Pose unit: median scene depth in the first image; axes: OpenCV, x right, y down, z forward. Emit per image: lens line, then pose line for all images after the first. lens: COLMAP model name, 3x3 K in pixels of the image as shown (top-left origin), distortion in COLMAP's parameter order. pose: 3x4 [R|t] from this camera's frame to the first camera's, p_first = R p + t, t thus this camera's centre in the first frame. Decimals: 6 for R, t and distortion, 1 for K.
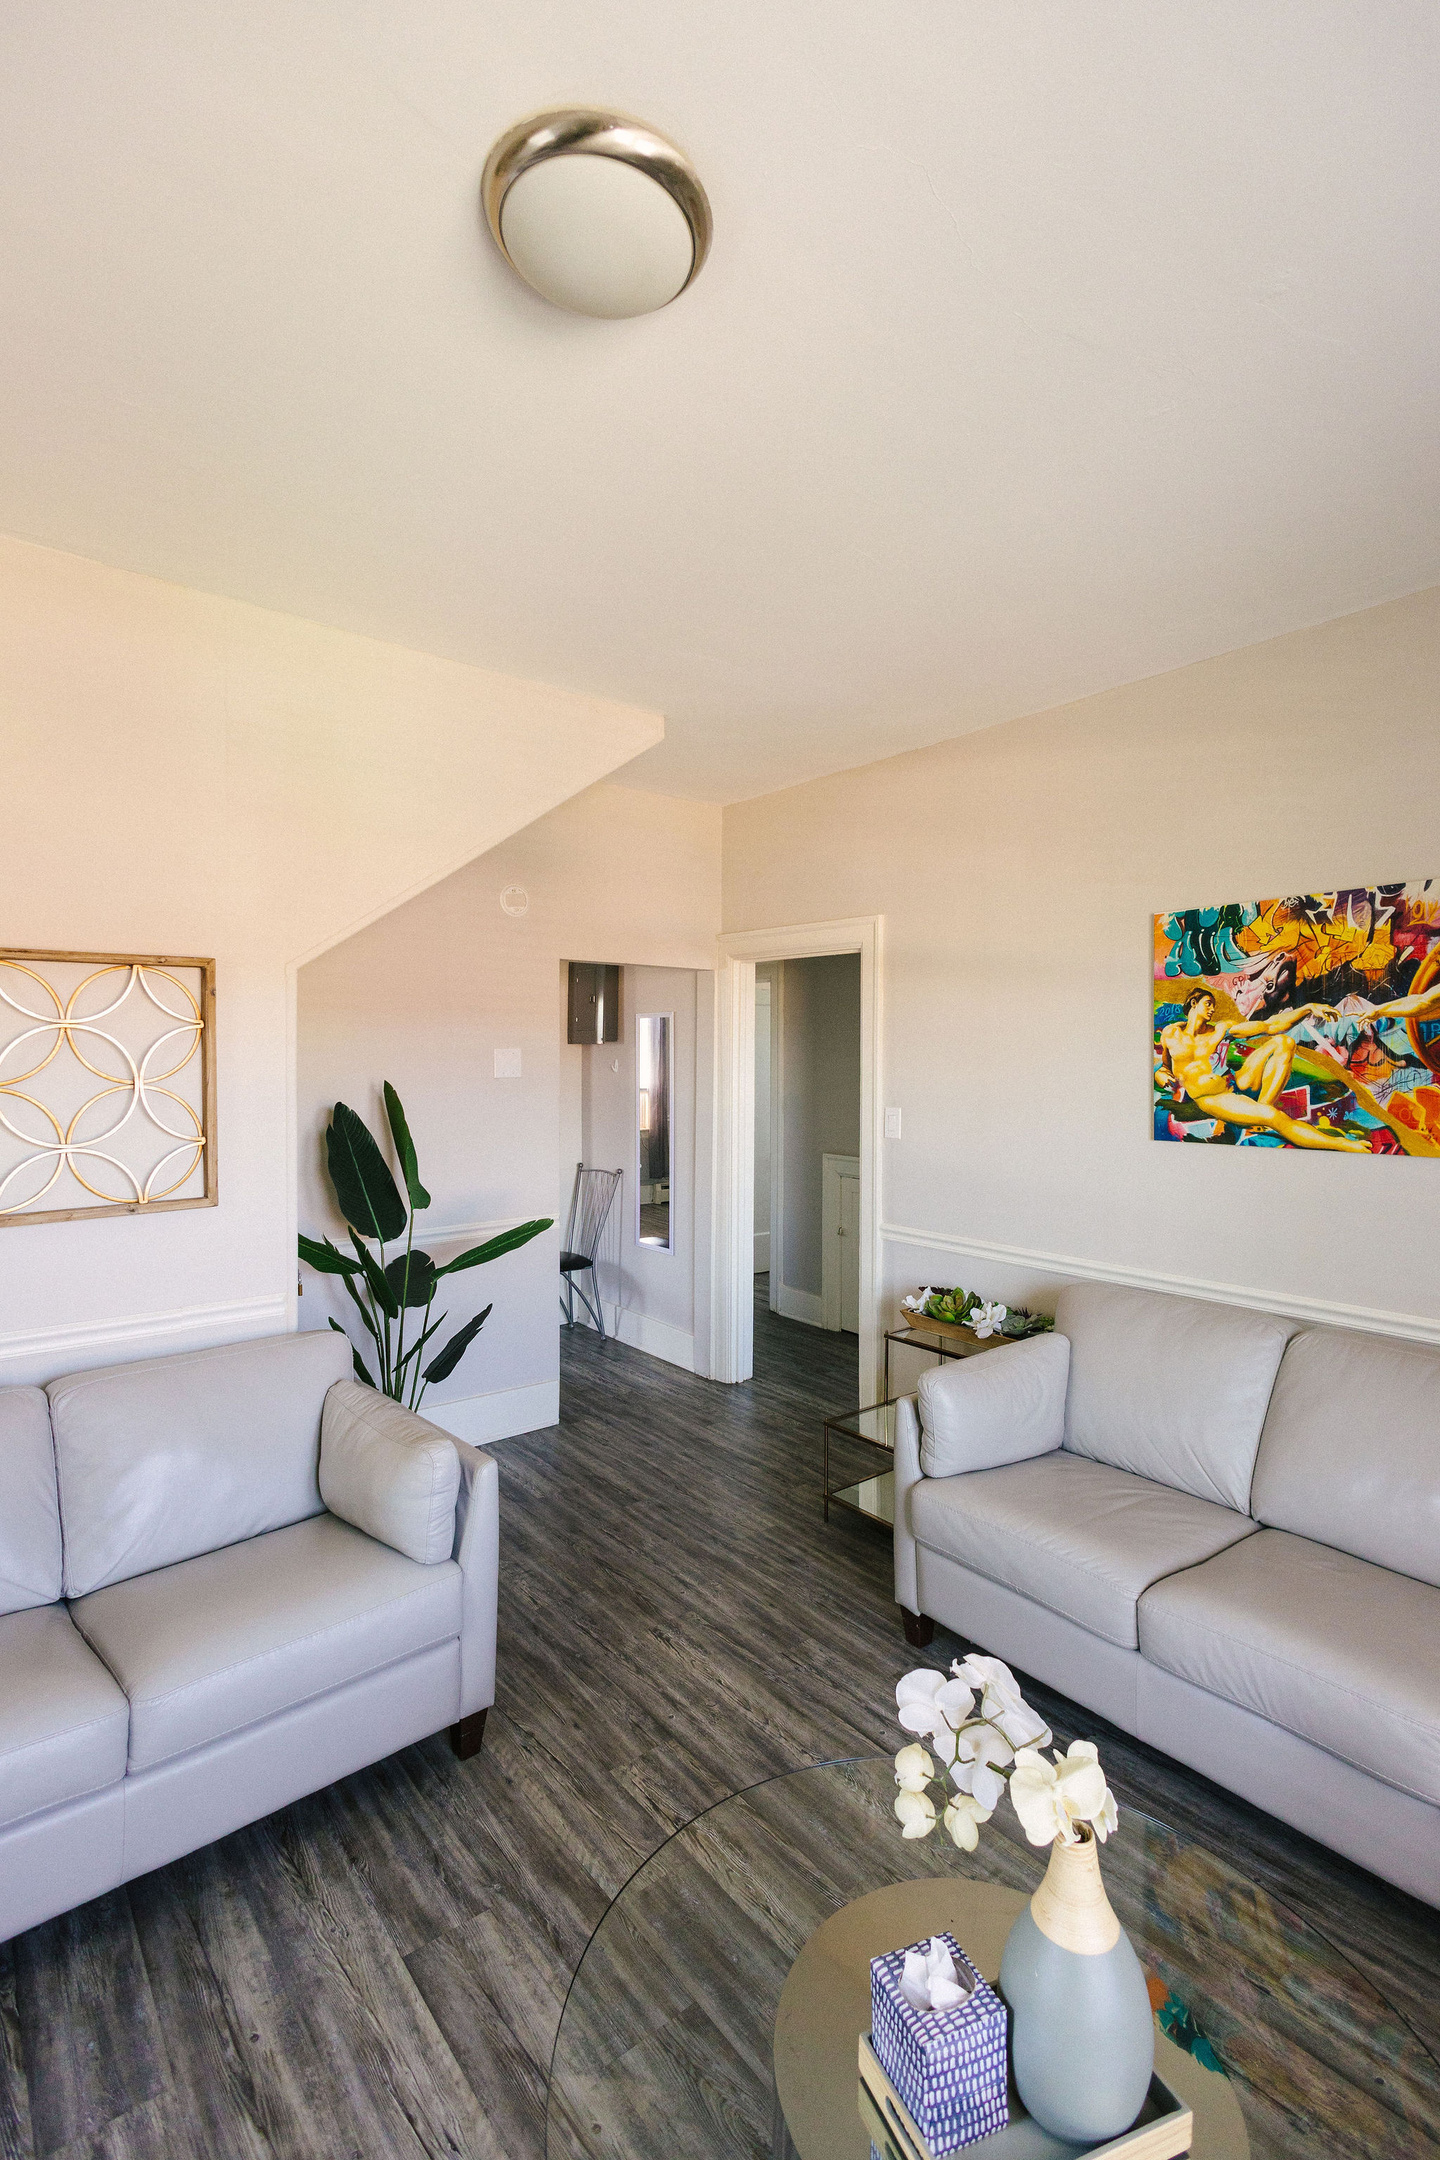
lens RADIAL K [[992.4, 0, 707.9], [0, 992.4, 1075.5], [0, 0, 1]] dist [0.007218, -0.002461]
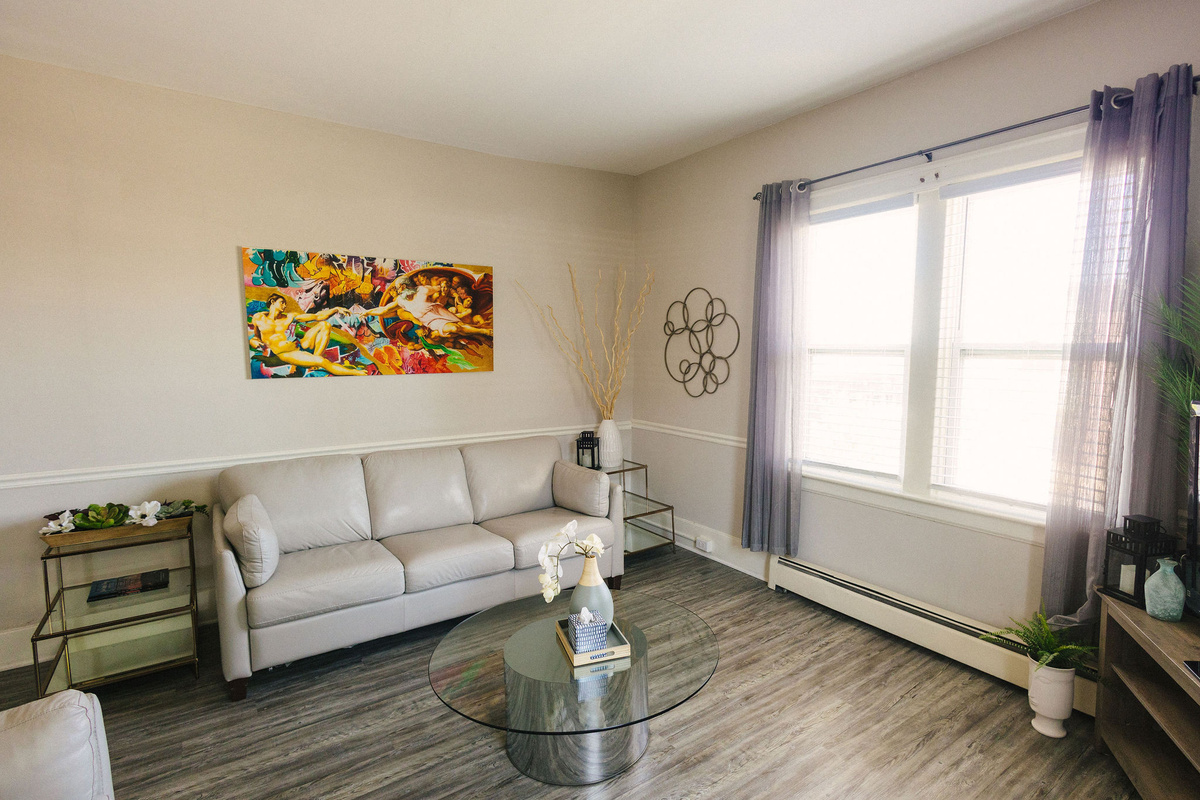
lens RADIAL K [[611.0, 0, 636.7], [0, 611.0, 411.7], [0, 0, 1]] dist [0.007229, 0.001116]
pose [[0.022398, -0.100190, 0.994716, -0.718912], [0.020636, 0.994800, 0.099733, 0.033531], [-0.999536, 0.018293, 0.024349, 0.347049]]
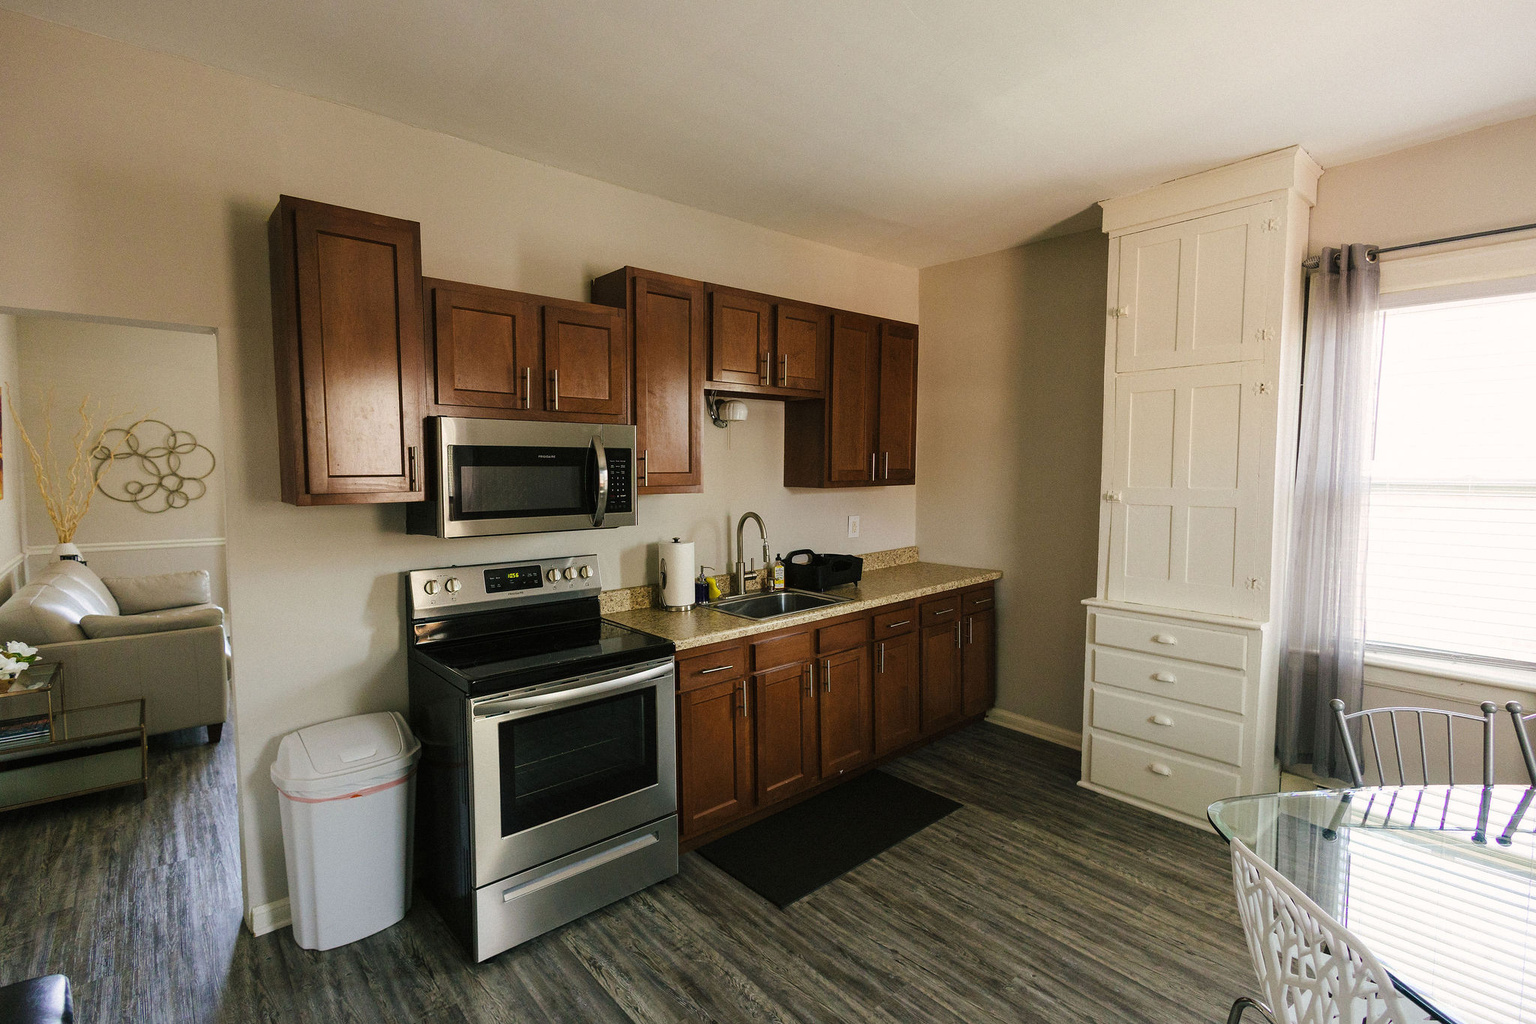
lens RADIAL K [[705.7, 0, 768.0], [0, 705.7, 510.9], [0, 0, 1]] dist [0.007218, -0.002461]
pose [[-0.997518, 0.006285, -0.070131, -0.831371], [0.000026, 0.996041, 0.088889, -0.041616], [0.070412, 0.088667, -0.993569, 2.546605]]
